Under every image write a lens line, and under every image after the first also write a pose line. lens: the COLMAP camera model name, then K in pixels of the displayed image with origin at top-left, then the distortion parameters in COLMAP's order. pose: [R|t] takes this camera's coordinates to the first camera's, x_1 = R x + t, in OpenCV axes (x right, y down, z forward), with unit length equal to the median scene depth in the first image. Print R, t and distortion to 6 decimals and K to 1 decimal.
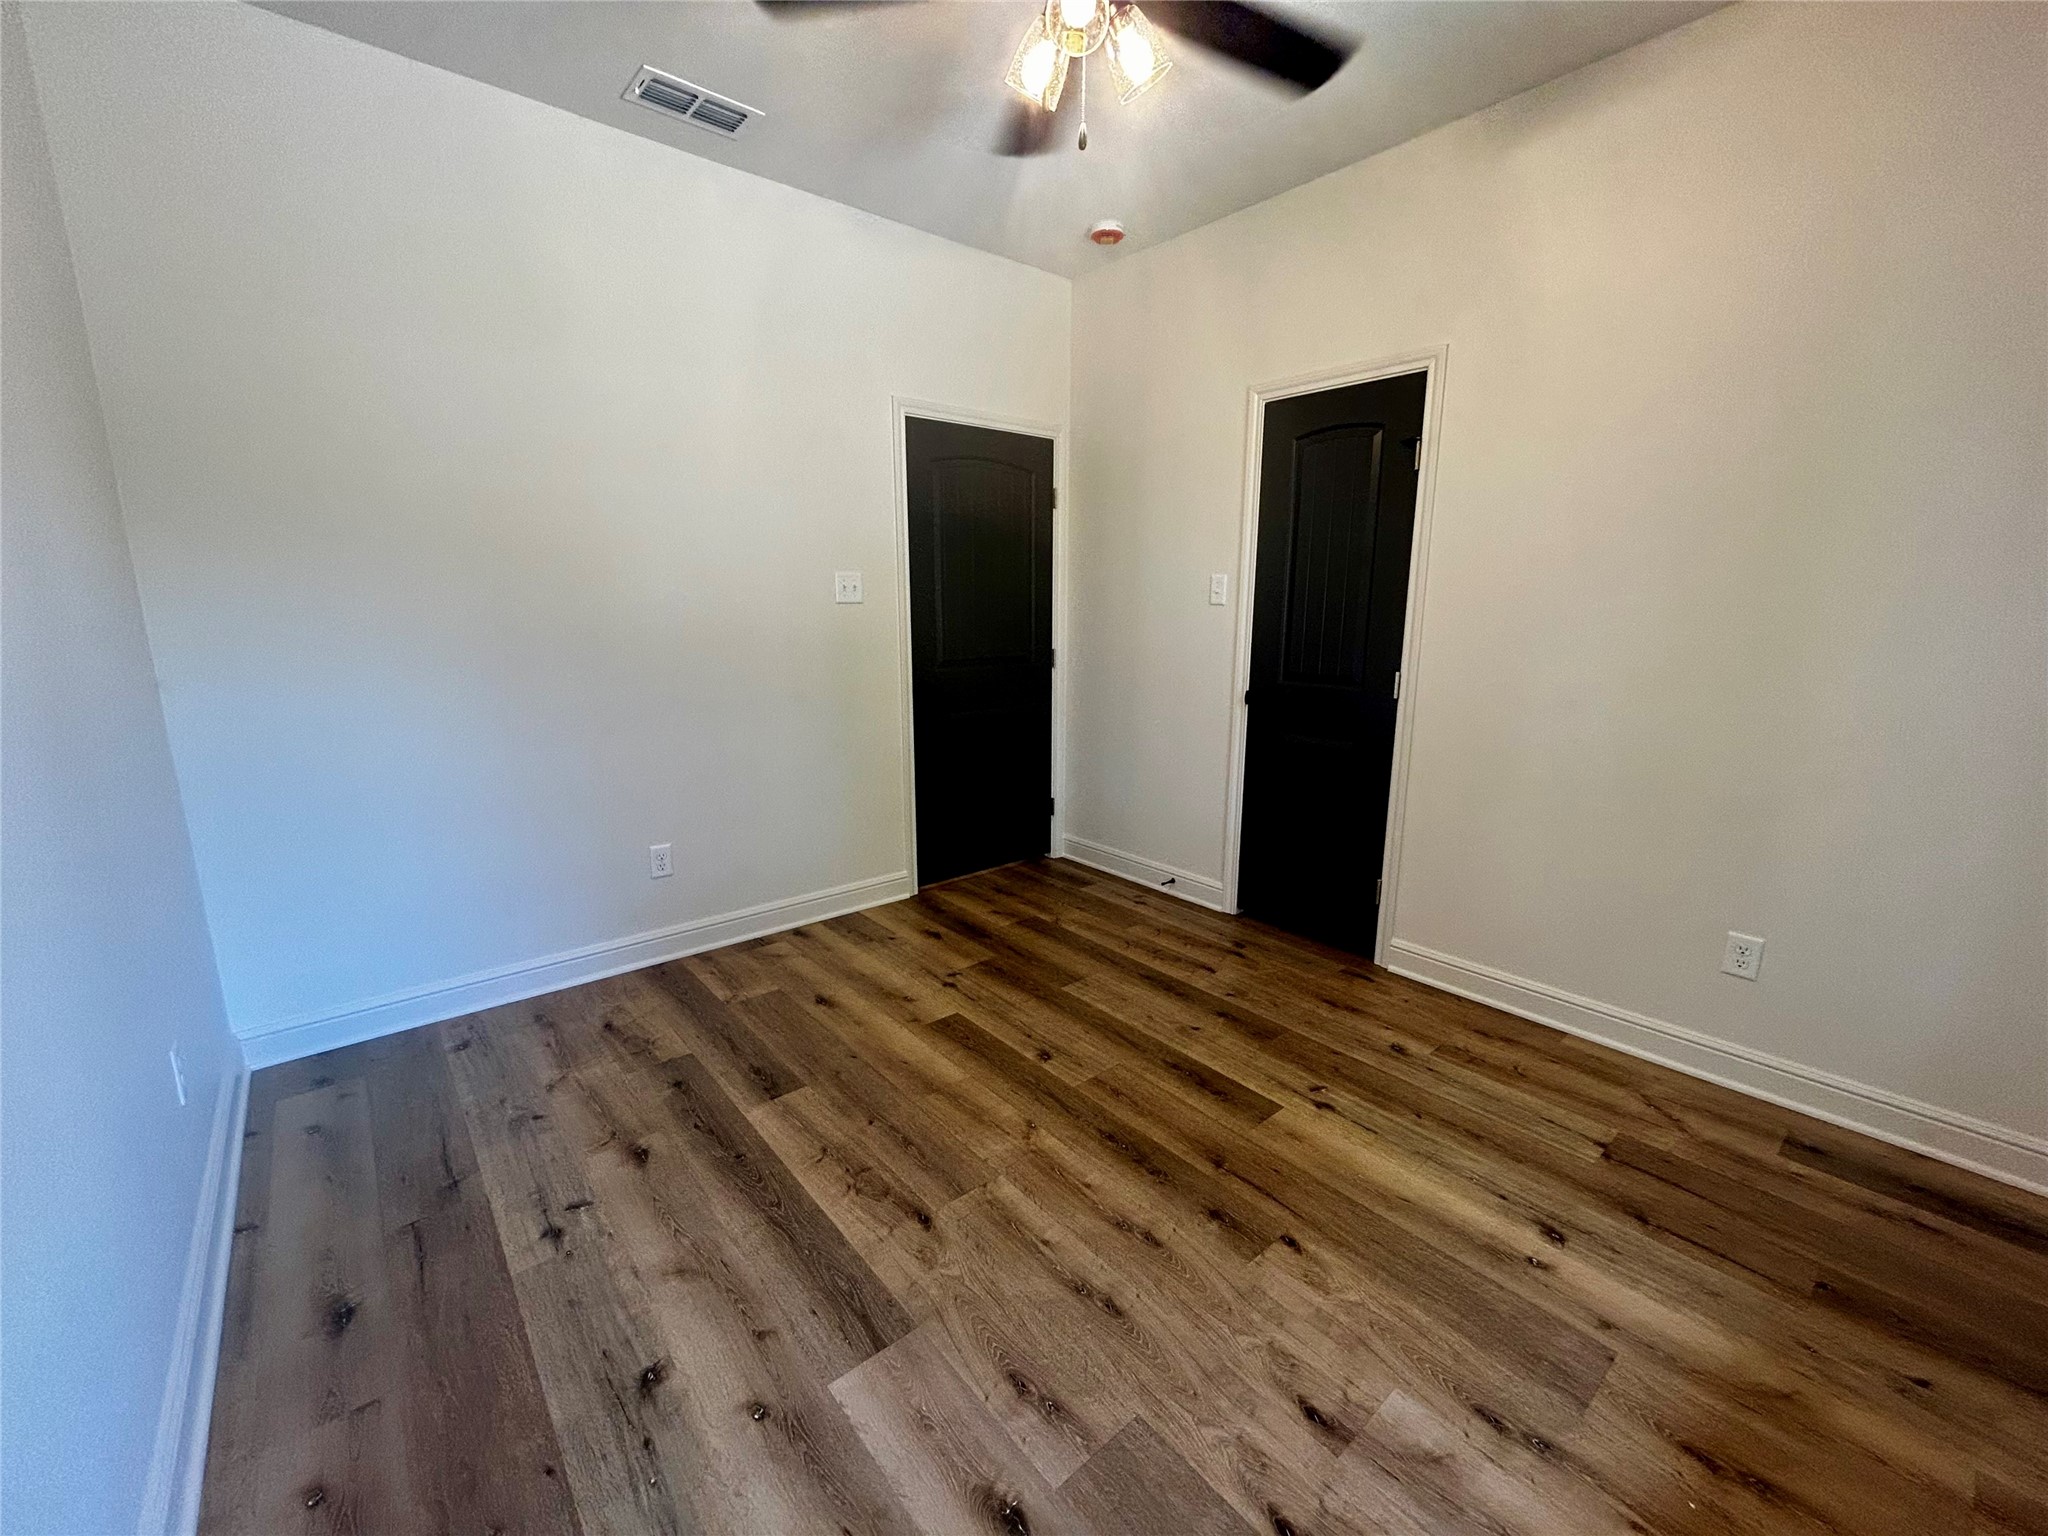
lens RADIAL K [[827.2, 0, 1025.8], [0, 827.2, 768.9], [0, 0, 1]] dist [-0.001627, 0.000513]
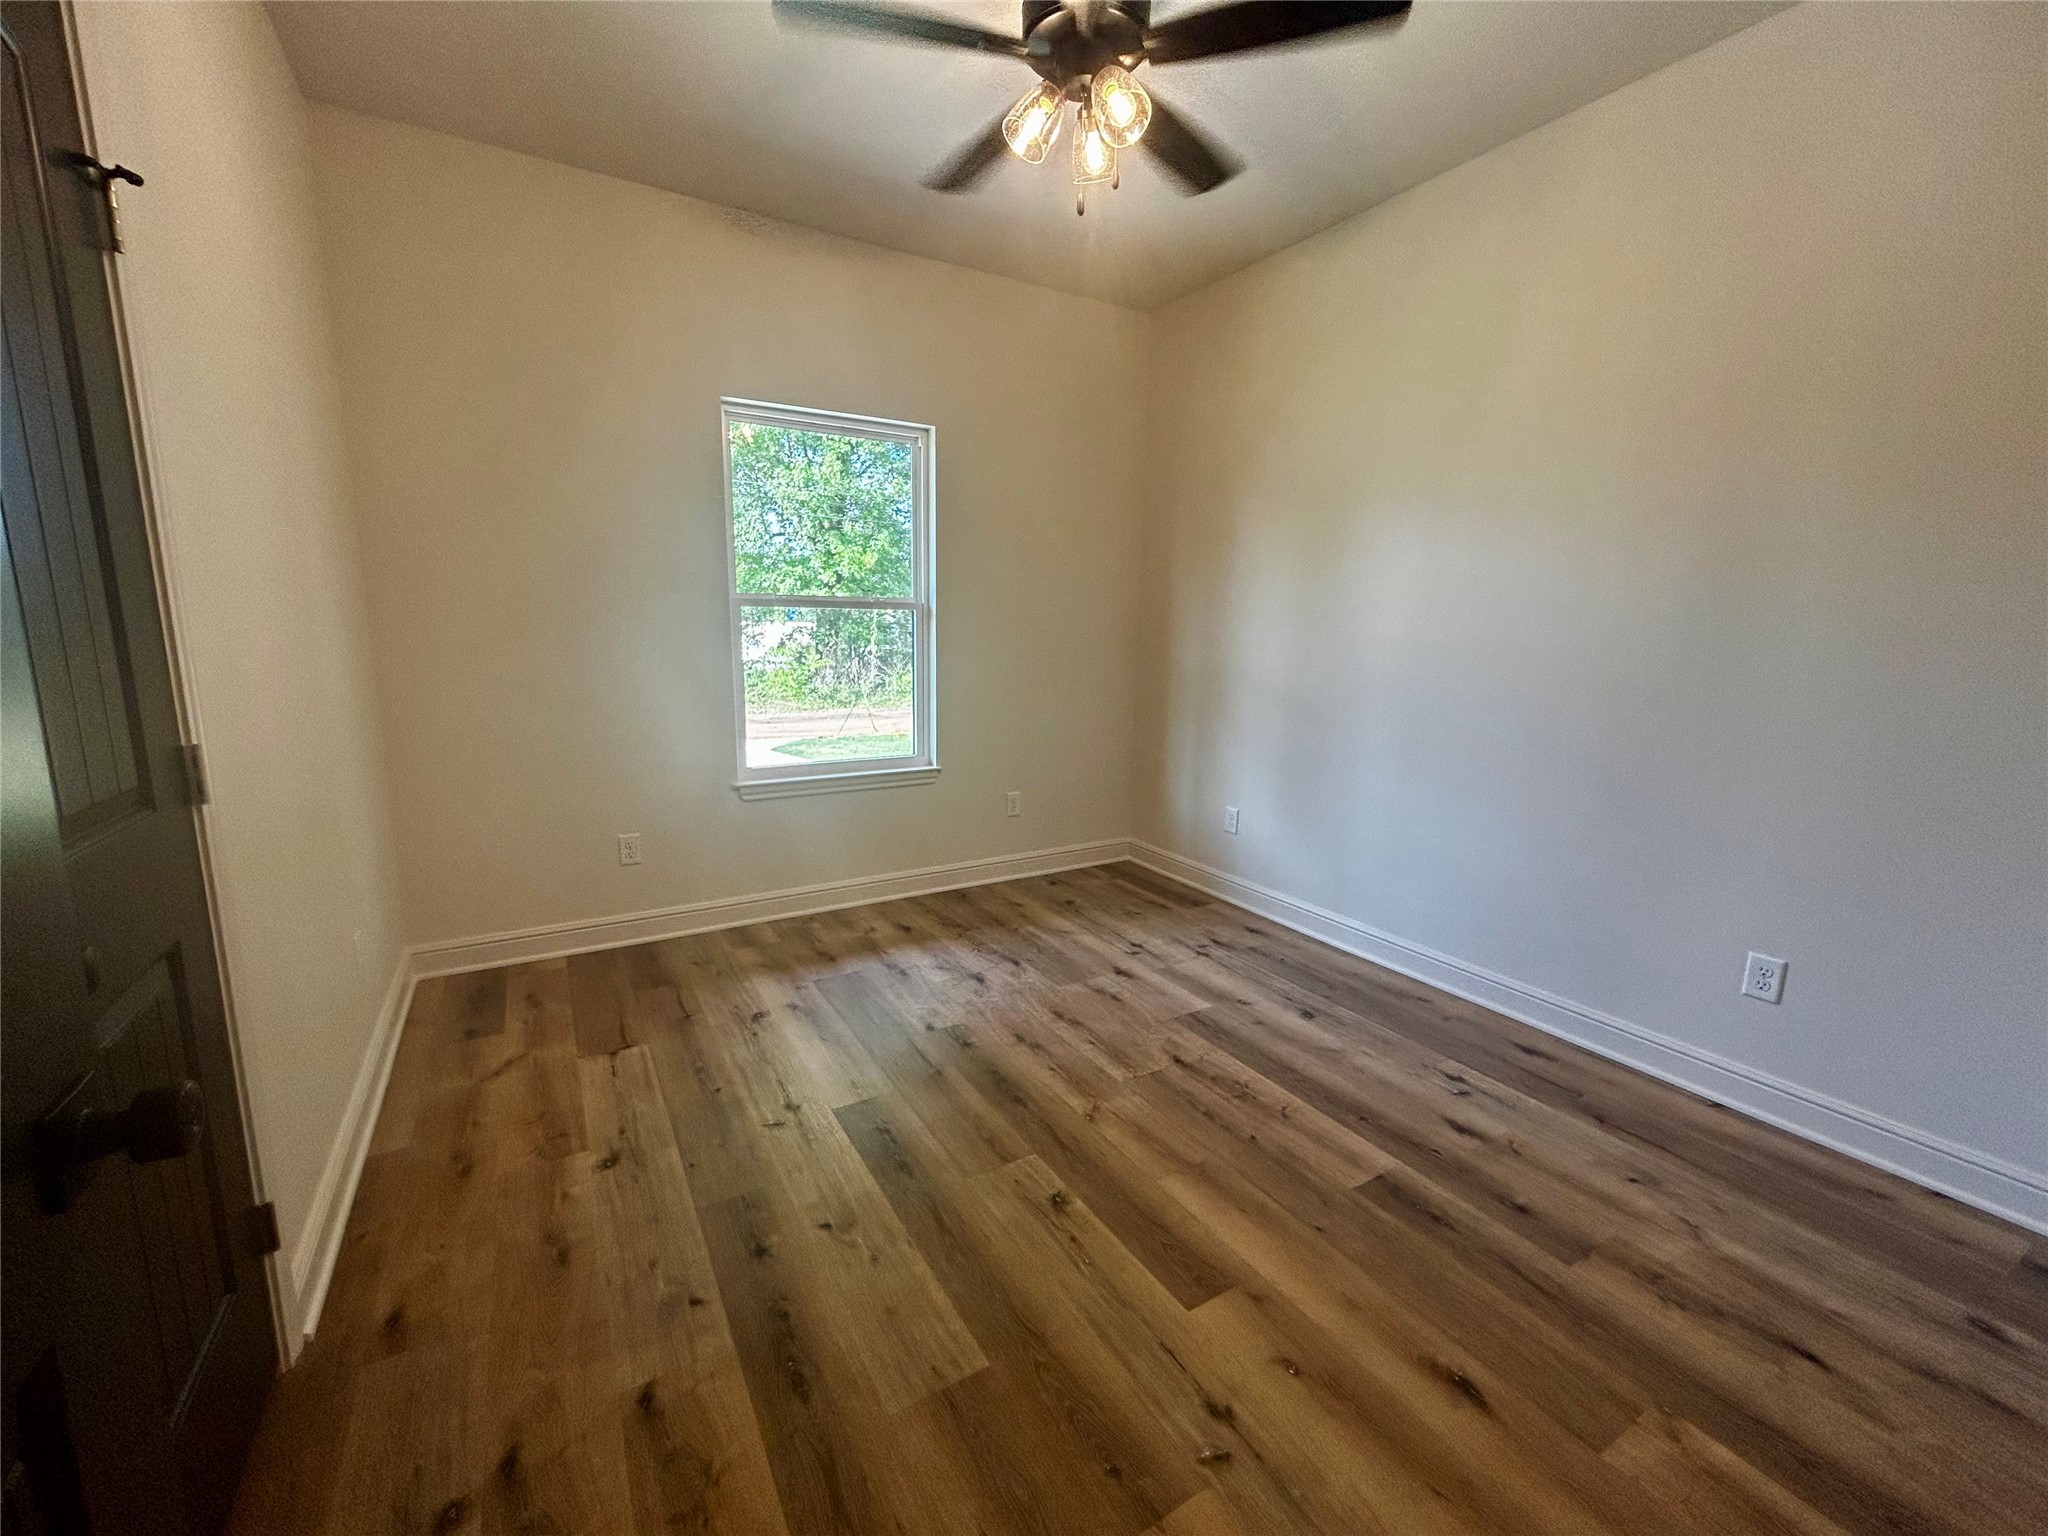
lens RADIAL K [[827.2, 0, 1025.8], [0, 827.2, 768.9], [0, 0, 1]] dist [-0.001627, 0.000513]
pose [[-0.986703, -0.044633, 0.156287, -0.058494], [0.016669, 0.928697, 0.370464, -0.367061], [-0.161678, 0.368143, -0.915604, 1.888893]]
